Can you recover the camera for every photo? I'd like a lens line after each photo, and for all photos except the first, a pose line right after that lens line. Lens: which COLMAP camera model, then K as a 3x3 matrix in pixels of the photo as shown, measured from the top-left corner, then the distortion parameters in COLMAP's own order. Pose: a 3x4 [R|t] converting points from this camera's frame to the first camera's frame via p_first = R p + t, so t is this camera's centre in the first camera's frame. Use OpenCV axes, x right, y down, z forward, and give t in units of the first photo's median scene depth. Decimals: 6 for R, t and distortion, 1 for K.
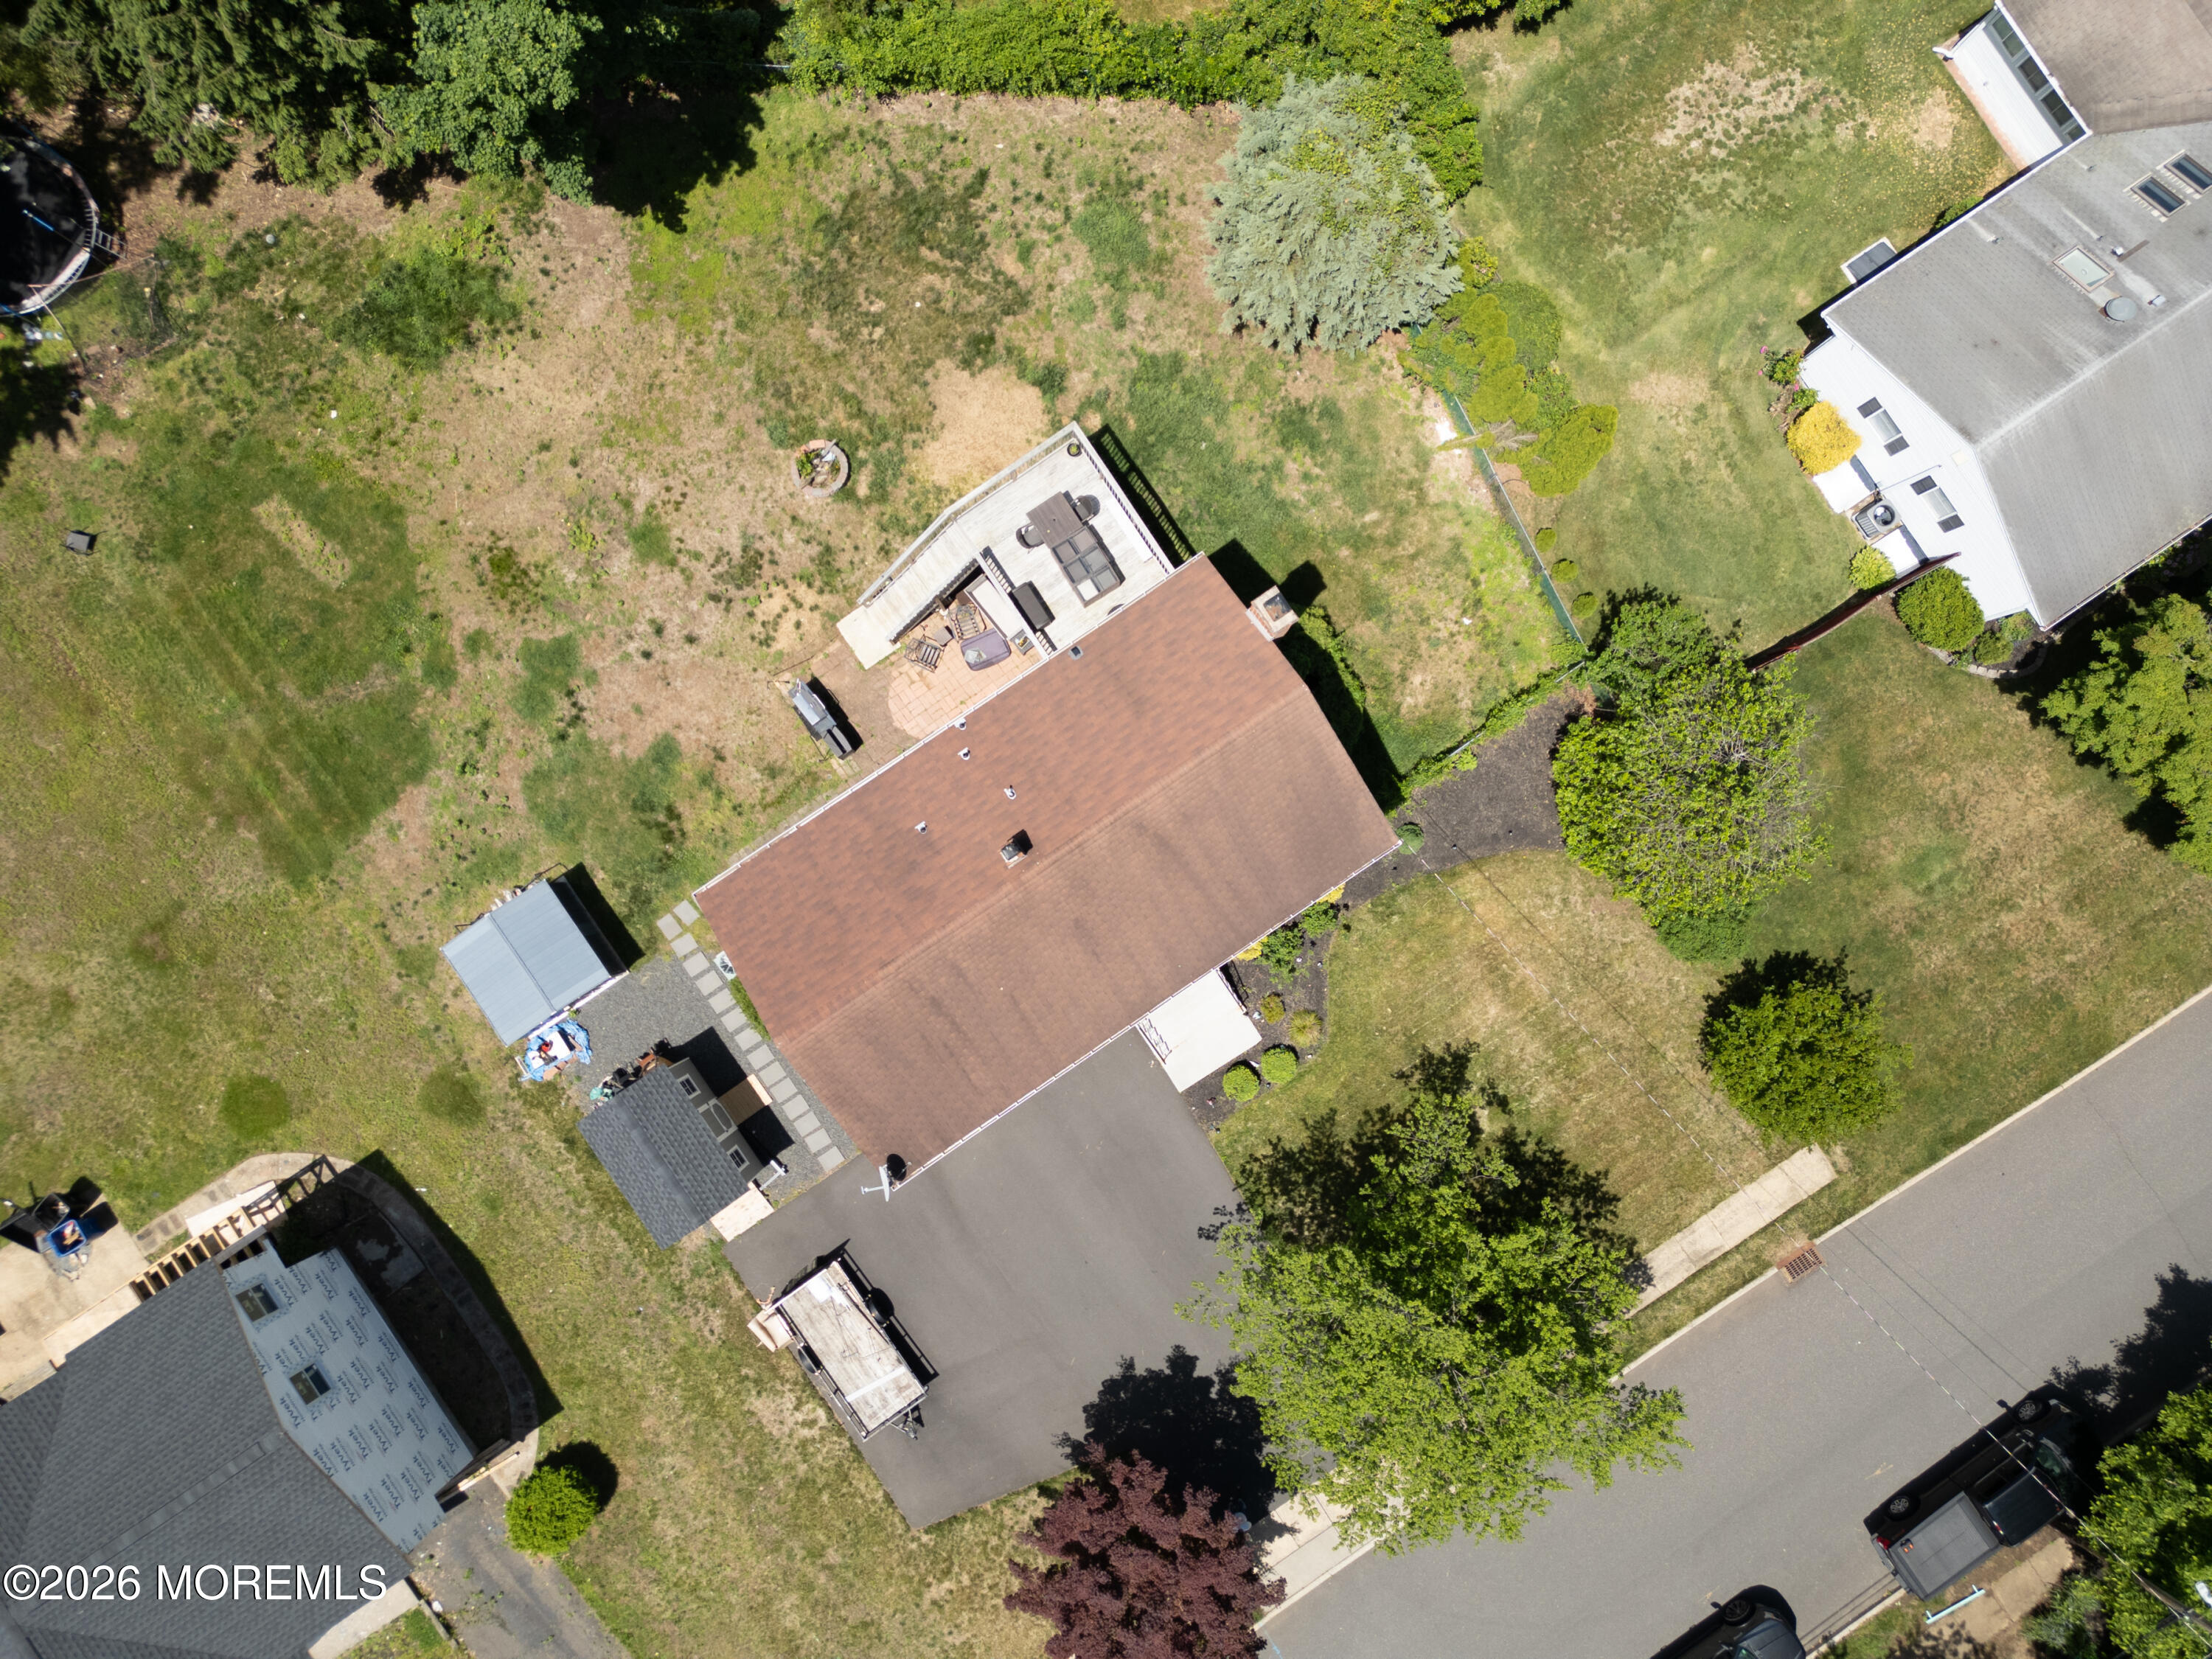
lens RADIAL K [[1543.4, 0, 1111.8], [0, 1543.4, 829.0], [0, 0, 1]] dist [0.081247, -0.083640]
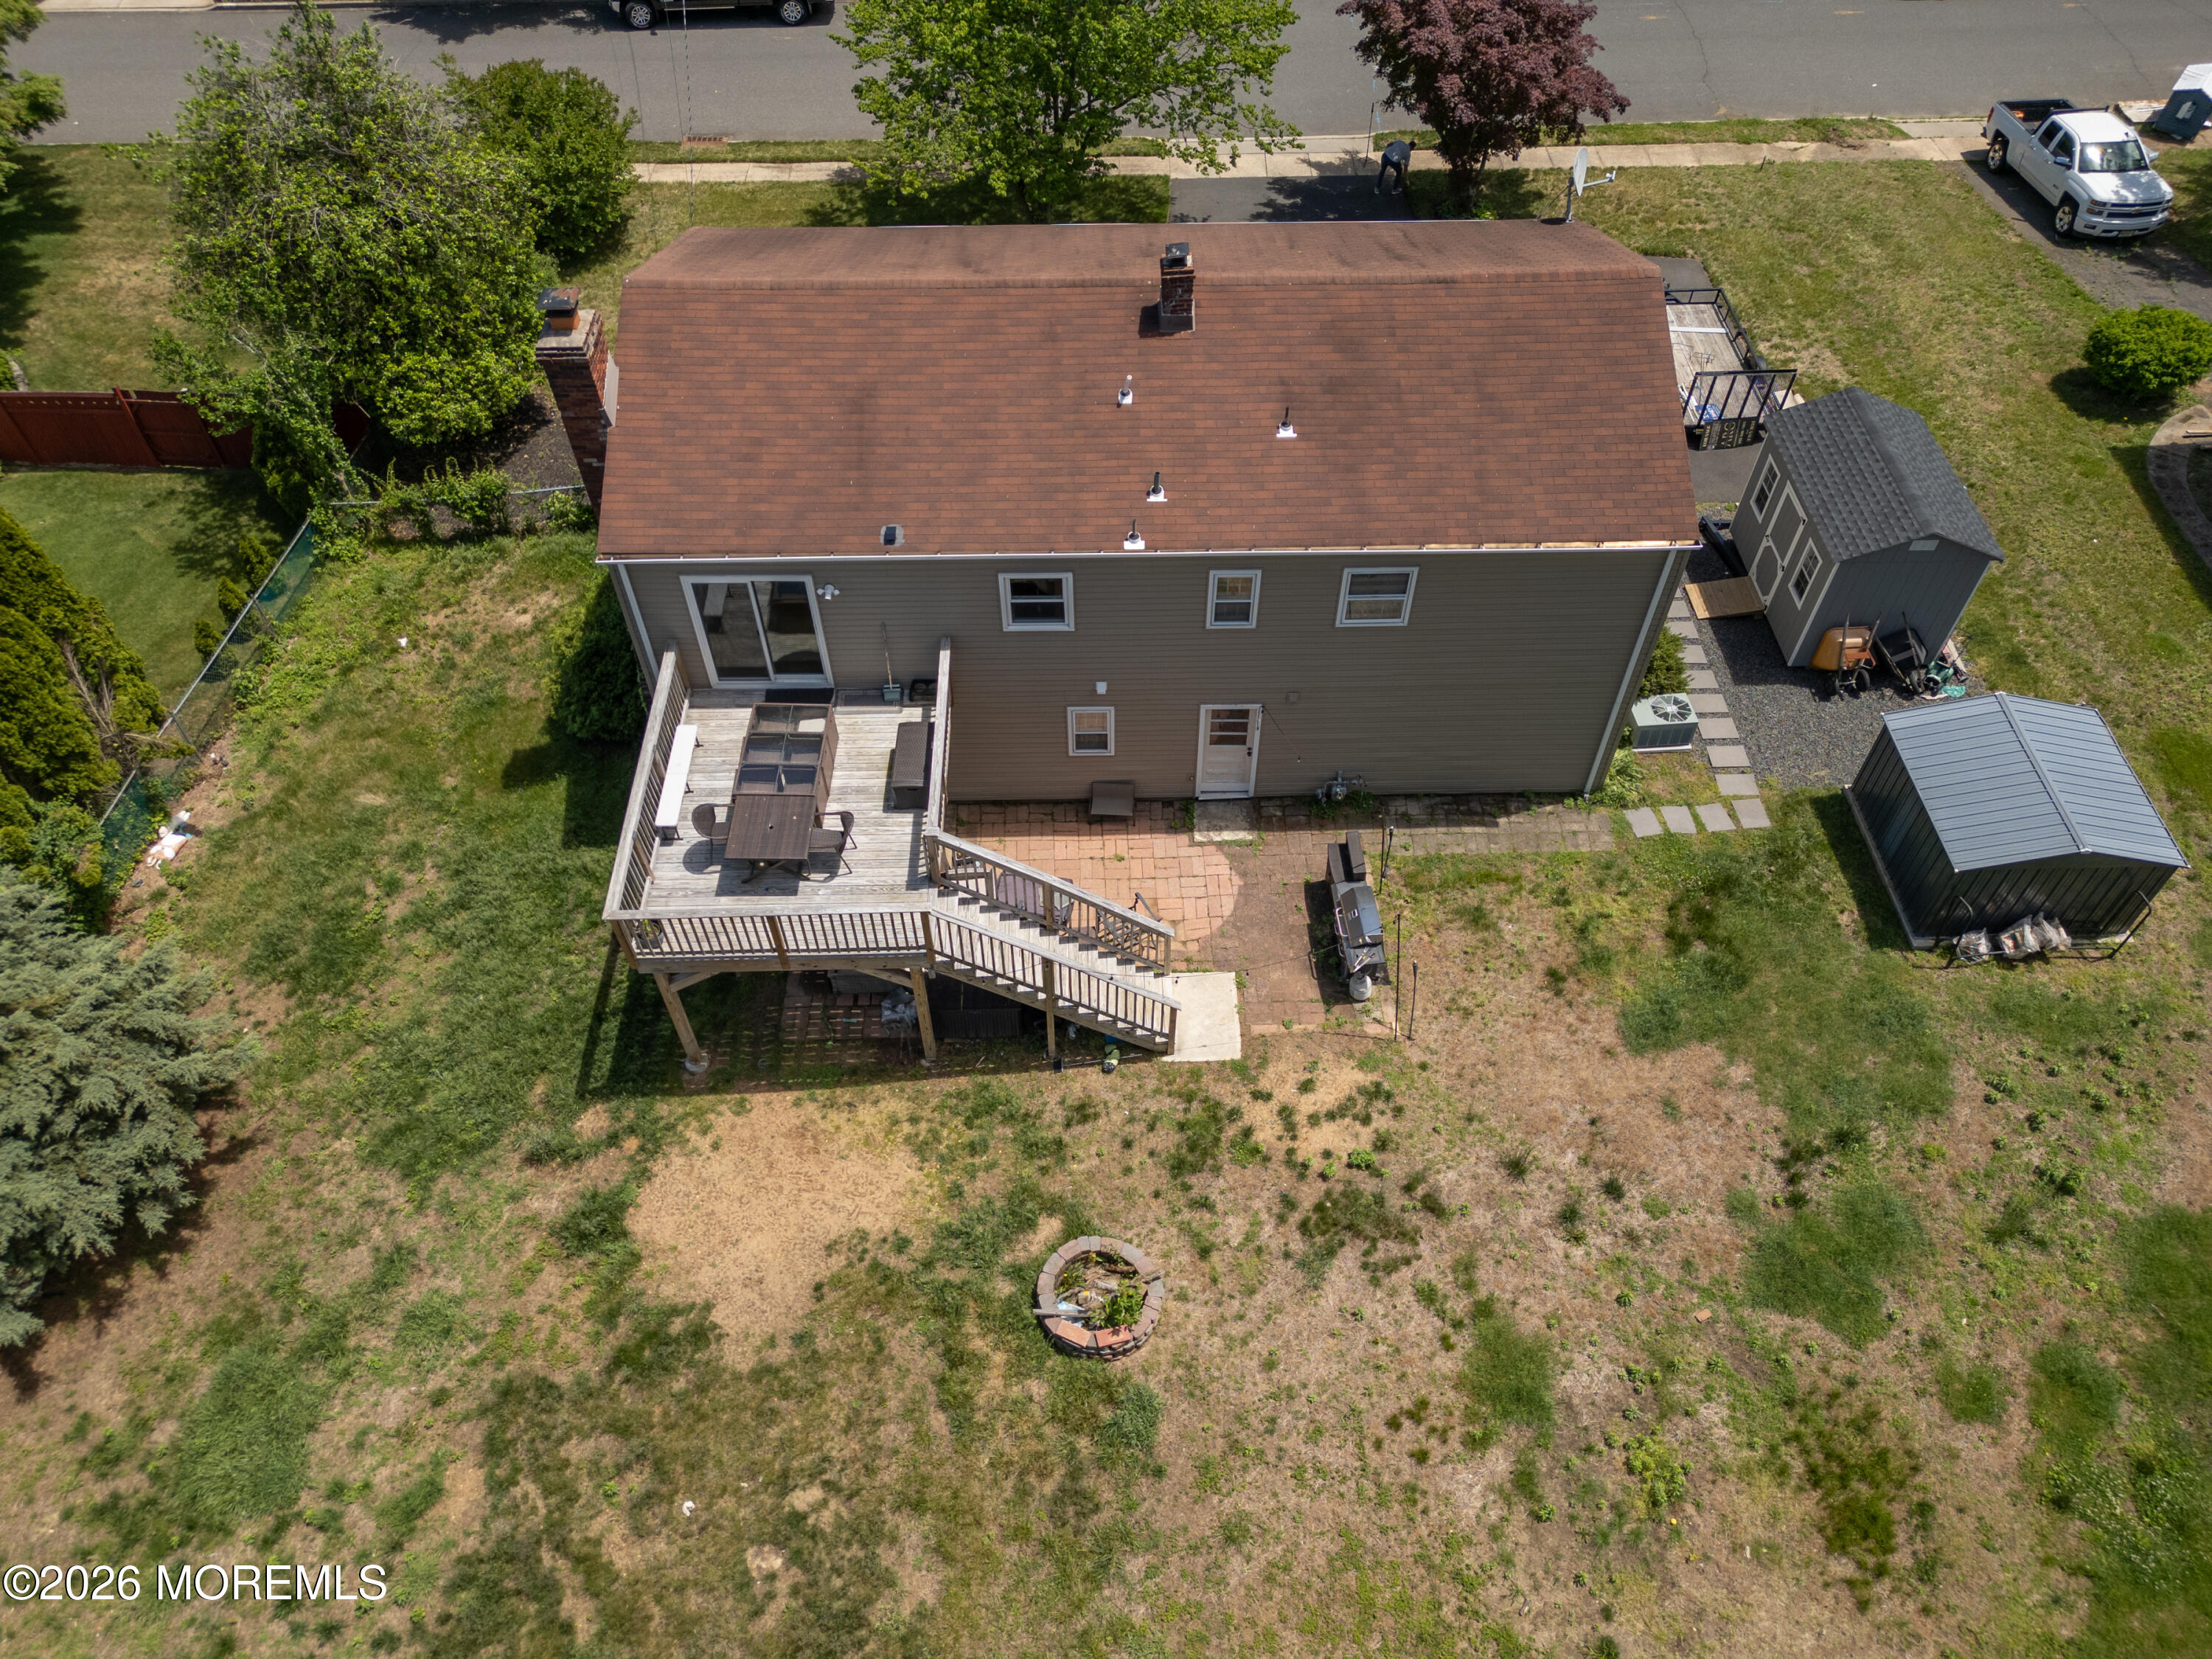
lens RADIAL K [[1543.4, 0, 1111.8], [0, 1543.4, 829.0], [0, 0, 1]] dist [0.081247, -0.083640]
pose [[-0.836142, -0.423840, 0.348176, -0.290195], [0.548375, -0.631665, 0.547982, -0.391322], [-0.012326, 0.649122, 0.760585, 0.562400]]
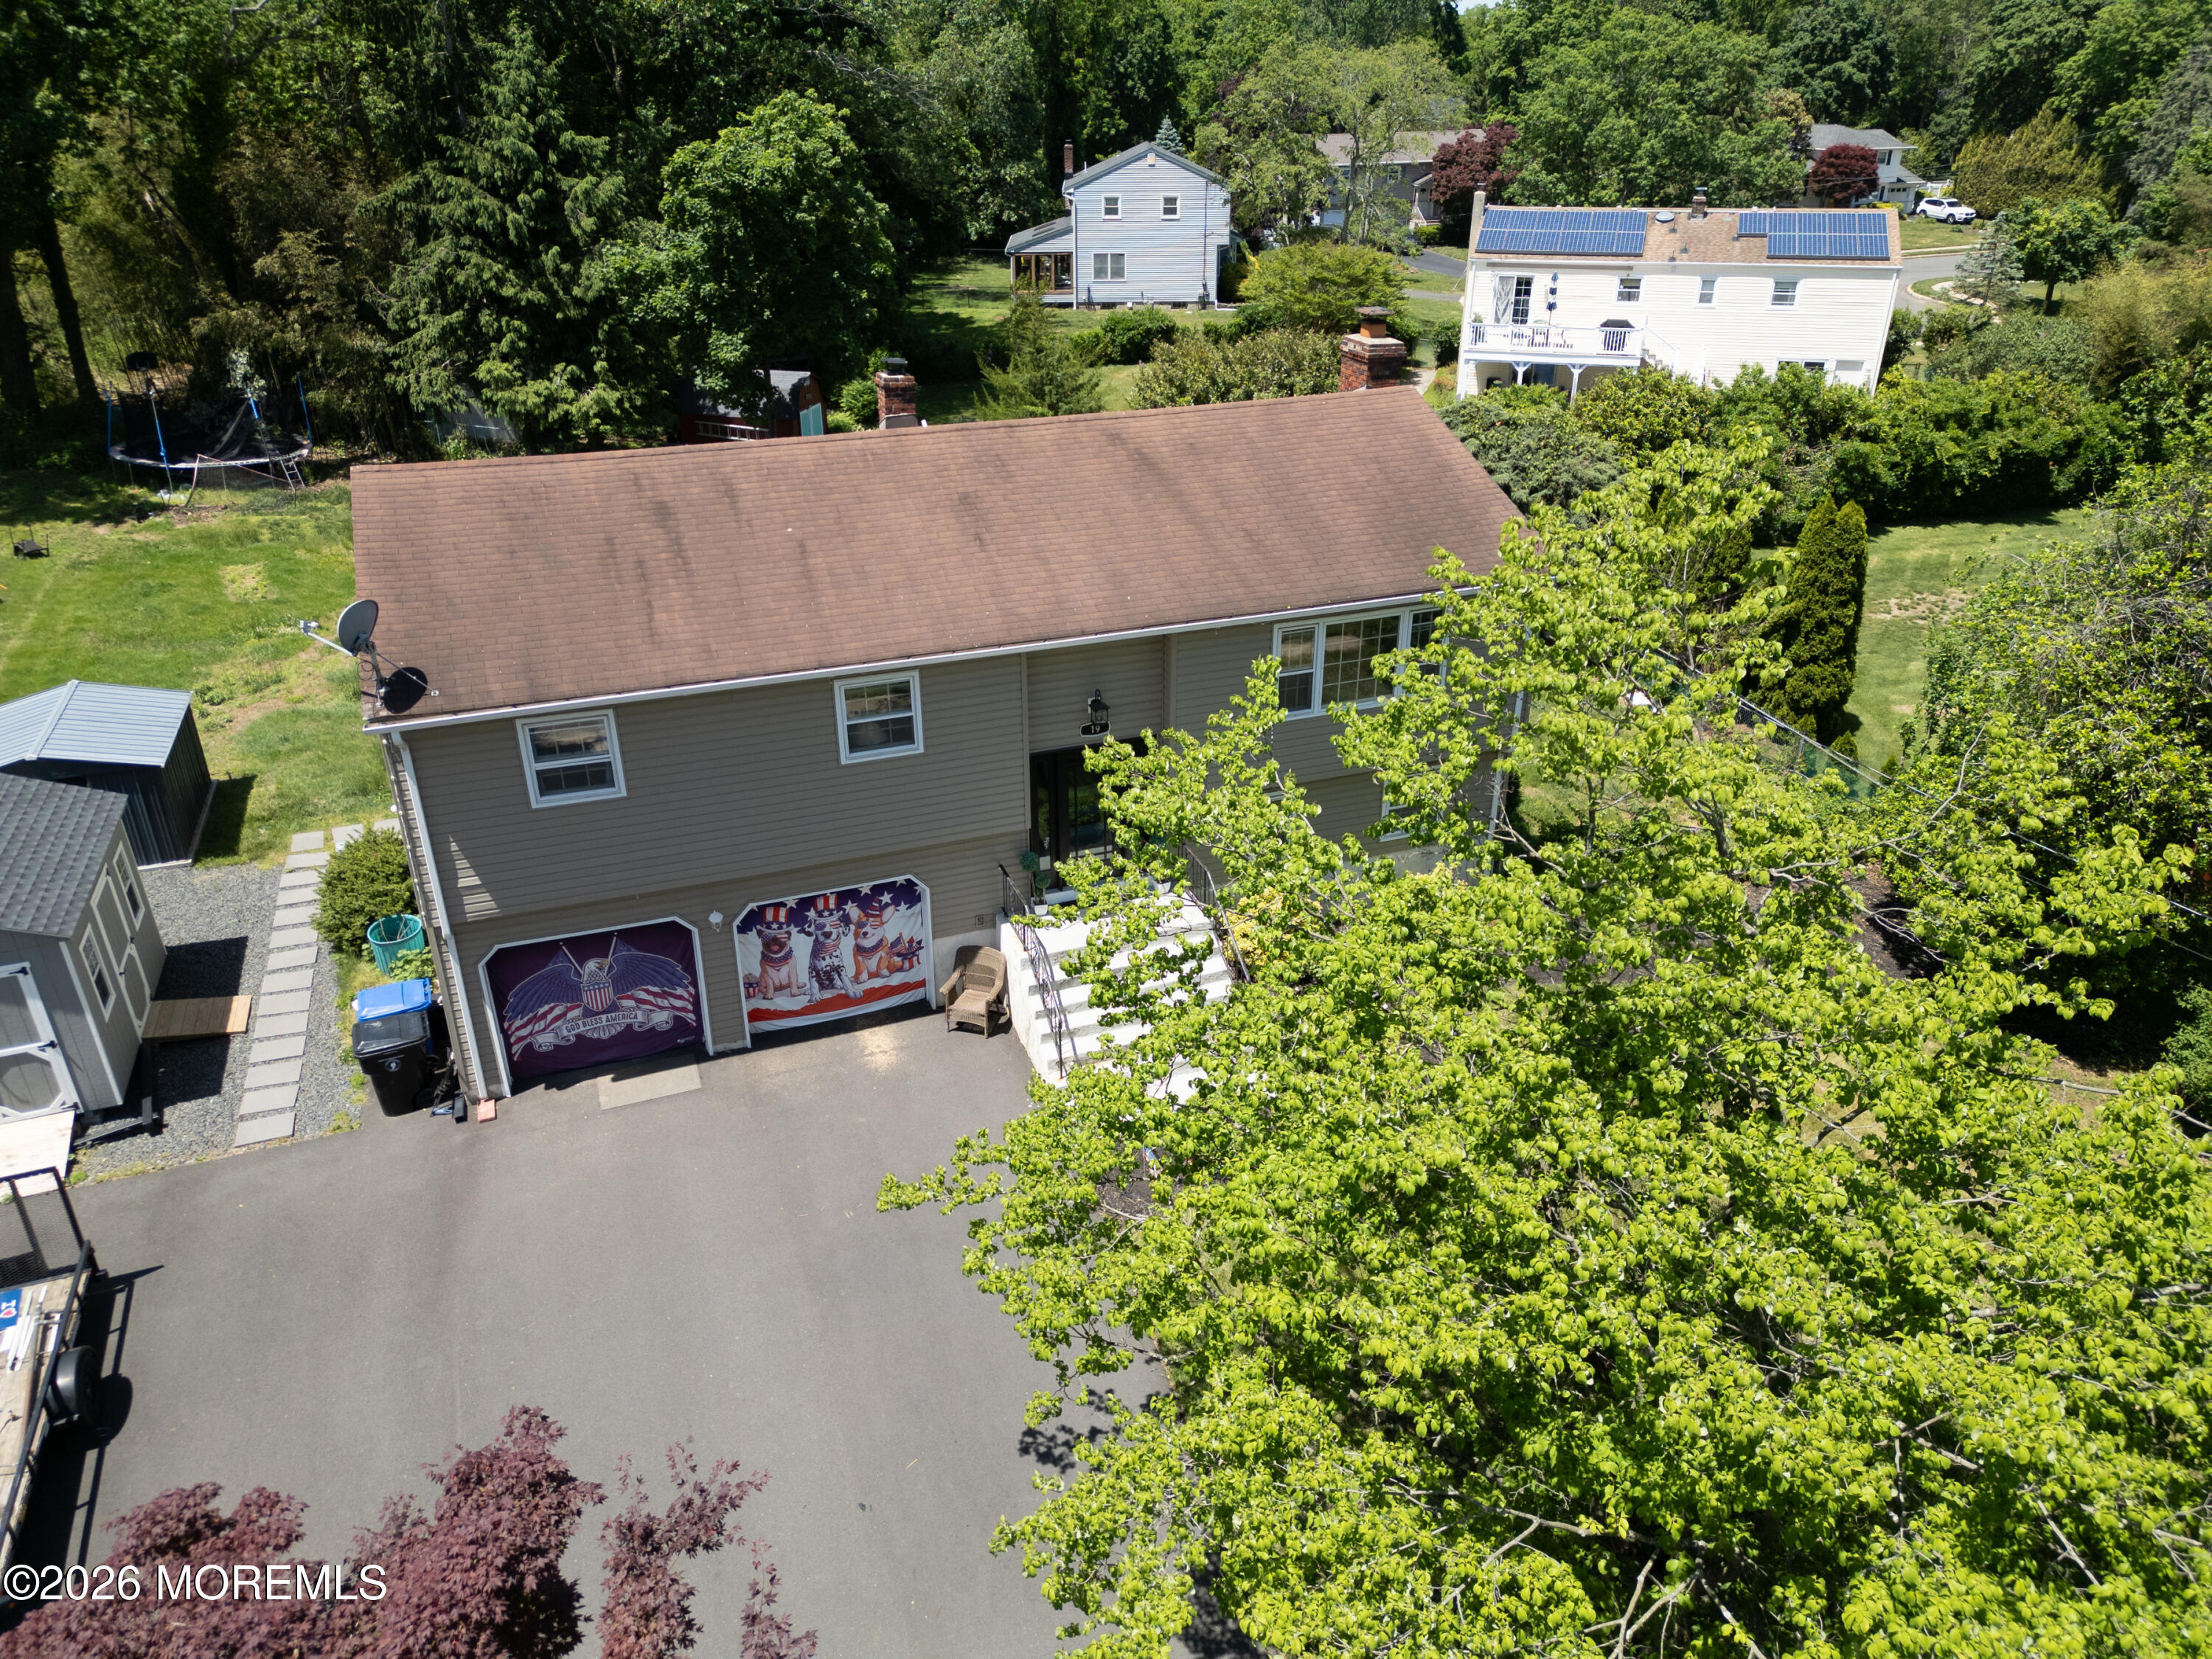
lens RADIAL K [[1547.6, 0, 1116.2], [0, 1547.6, 826.6], [0, 0, 1]] dist [0.074436, -0.079026]
pose [[0.972434, 0.098923, -0.211153, 0.137463], [-0.232956, 0.451523, -0.861312, 0.499680], [0.010137, 0.886759, 0.462122, 0.723124]]
